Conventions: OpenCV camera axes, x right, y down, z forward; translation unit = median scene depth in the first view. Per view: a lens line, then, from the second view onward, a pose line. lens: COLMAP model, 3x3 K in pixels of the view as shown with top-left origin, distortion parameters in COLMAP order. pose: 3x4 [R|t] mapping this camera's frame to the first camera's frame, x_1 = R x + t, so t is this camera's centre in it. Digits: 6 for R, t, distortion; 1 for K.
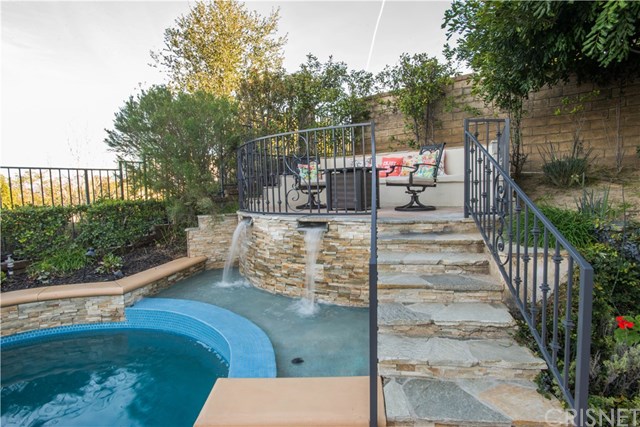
lens RADIAL K [[336.7, 0, 318.3], [0, 336.7, 211.3], [0, 0, 1]] dist [-0.013110, 0.000030]
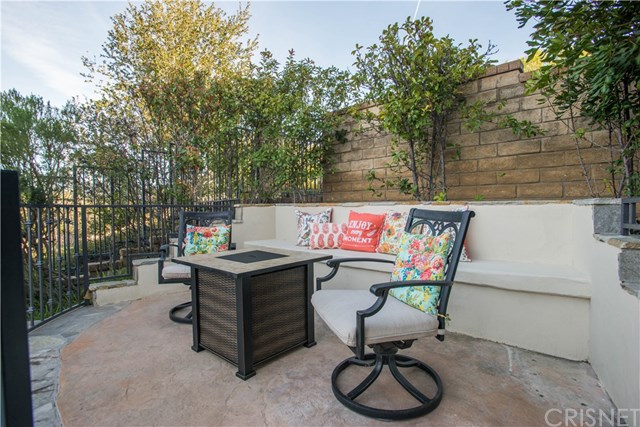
lens RADIAL K [[312.5, 0, 321.3], [0, 312.5, 212.2], [0, 0, 1]] dist [-0.014023, 0.000129]
pose [[0.998106, 0.017553, -0.058958, 0.158094], [-0.020330, 0.998696, -0.046839, -0.121136], [0.058059, 0.047949, 0.997161, 0.440670]]
